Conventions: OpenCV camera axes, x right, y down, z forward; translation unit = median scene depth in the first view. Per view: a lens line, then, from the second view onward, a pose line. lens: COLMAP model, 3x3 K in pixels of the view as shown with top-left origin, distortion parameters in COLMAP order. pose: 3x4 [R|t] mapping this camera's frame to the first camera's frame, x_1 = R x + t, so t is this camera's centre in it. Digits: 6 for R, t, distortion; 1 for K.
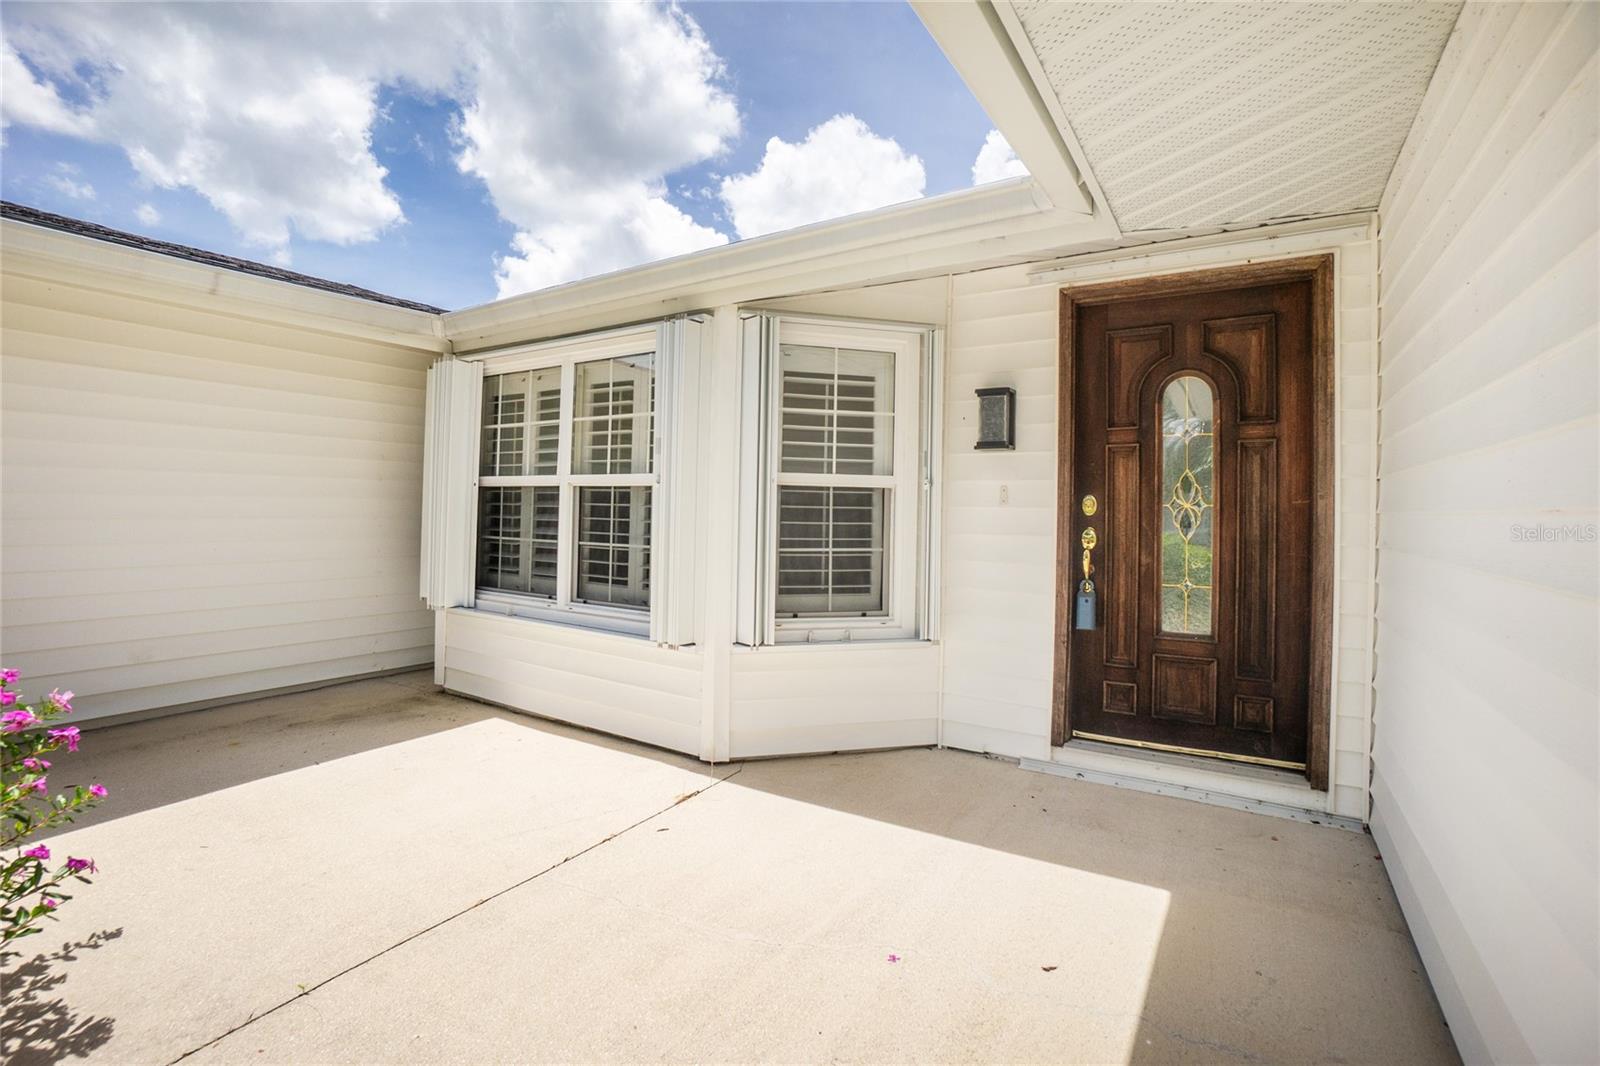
lens RADIAL K [[715.0, 0, 797.4], [0, 715.0, 499.8], [0, 0, 1]] dist [-0.038558, 0.005909]
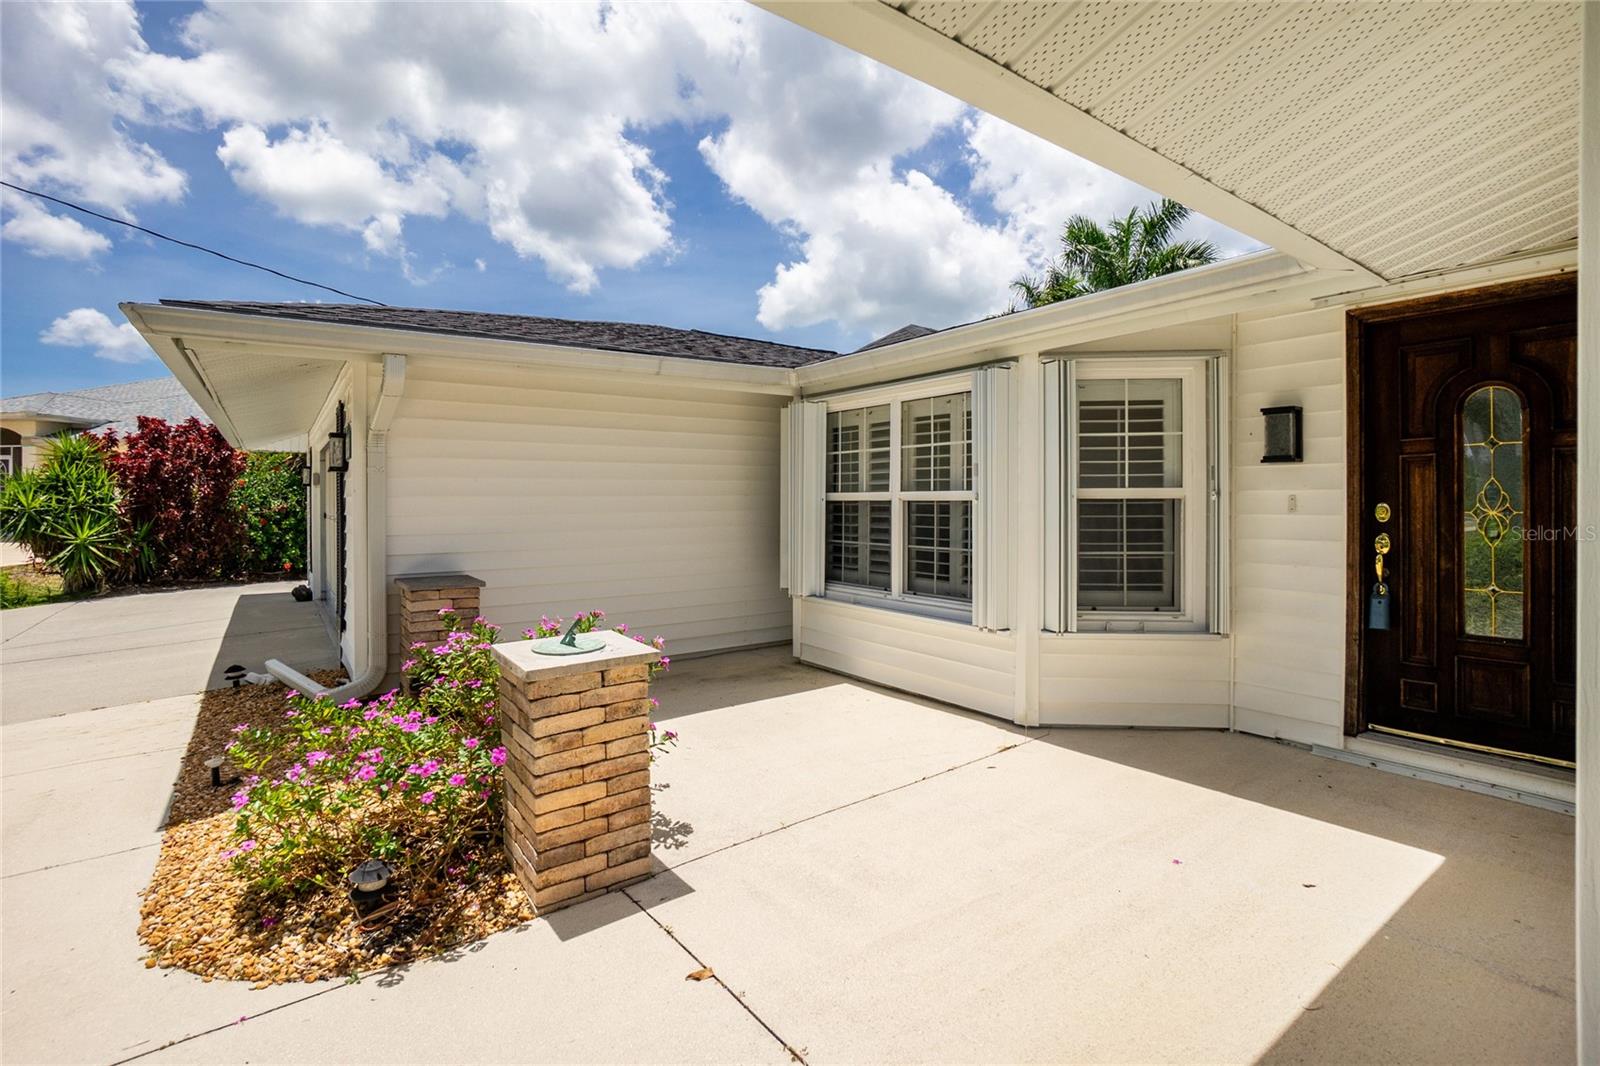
lens RADIAL K [[715.0, 0, 833.8], [0, 715.0, 495.7], [0, 0, 1]] dist [-0.038558, 0.005909]
pose [[0.943999, -0.019301, -0.329384, -0.018671], [0.018372, 0.999814, -0.005933, -0.026044], [0.329437, -0.000451, 0.944177, -0.254307]]
